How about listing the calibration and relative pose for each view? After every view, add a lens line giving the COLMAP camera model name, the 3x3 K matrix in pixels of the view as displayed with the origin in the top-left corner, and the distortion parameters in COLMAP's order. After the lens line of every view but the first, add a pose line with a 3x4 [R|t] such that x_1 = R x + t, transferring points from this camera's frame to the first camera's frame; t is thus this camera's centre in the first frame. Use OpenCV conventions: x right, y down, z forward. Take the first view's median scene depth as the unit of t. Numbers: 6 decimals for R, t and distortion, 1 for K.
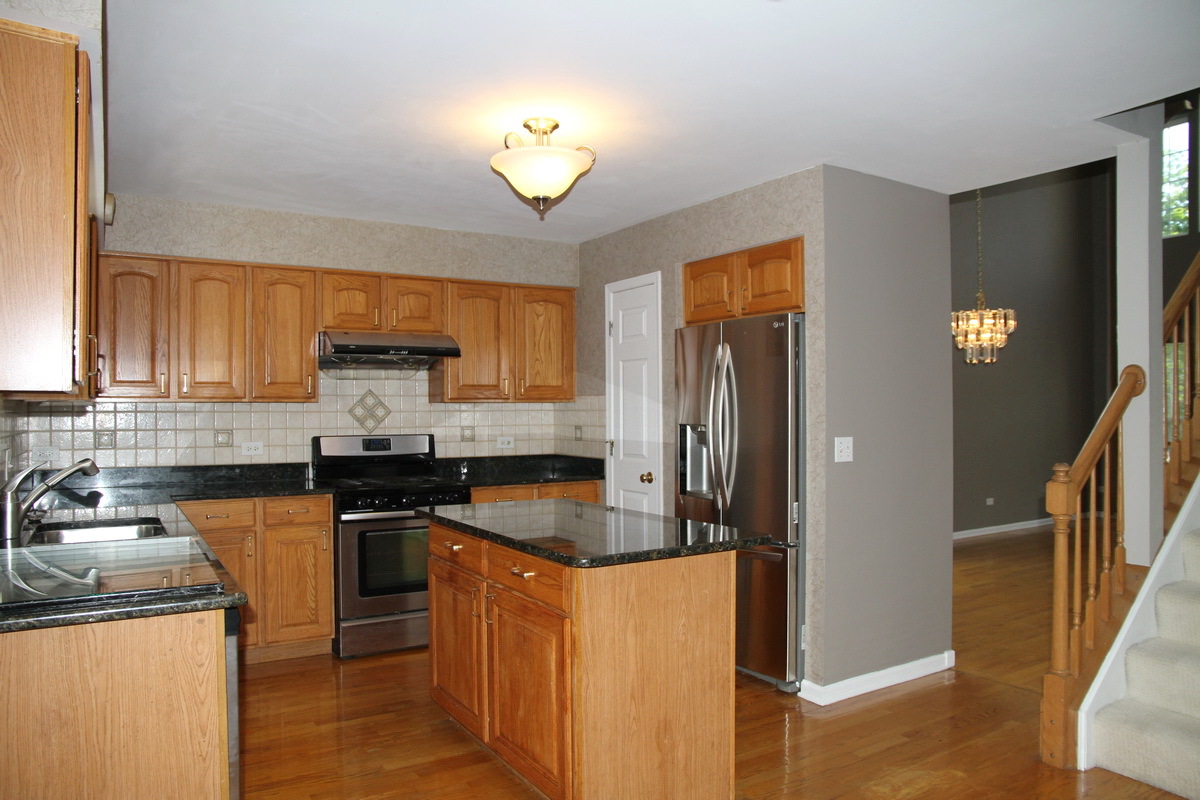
lens RADIAL K [[815.5, 0, 601.0], [0, 815.5, 412.3], [0, 0, 1]] dist [-0.096343, 0.007746]
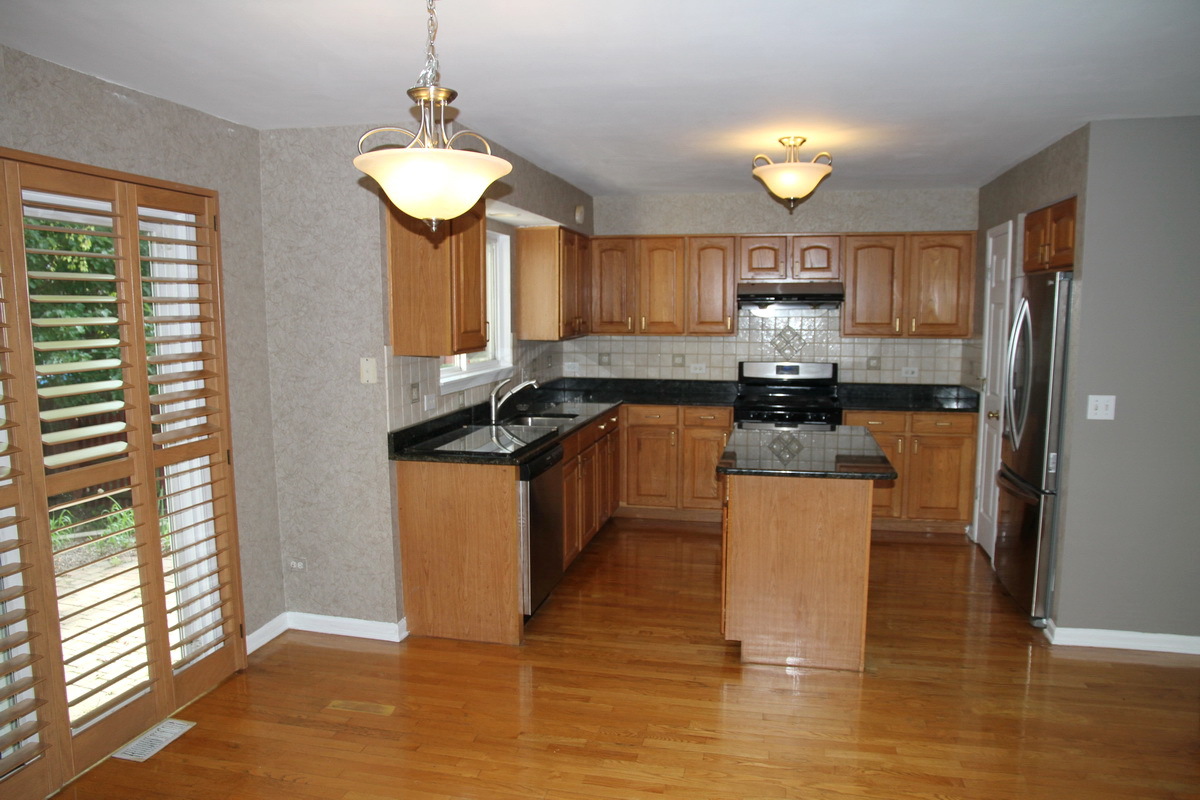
lens RADIAL K [[815.5, 0, 599.3], [0, 815.5, 396.0], [0, 0, 1]] dist [-0.096343, 0.007746]
pose [[0.716131, 0.076229, -0.693790, 0.444867], [-0.003056, 0.994351, 0.106097, -0.059397], [0.697959, -0.073859, 0.712319, -0.120538]]
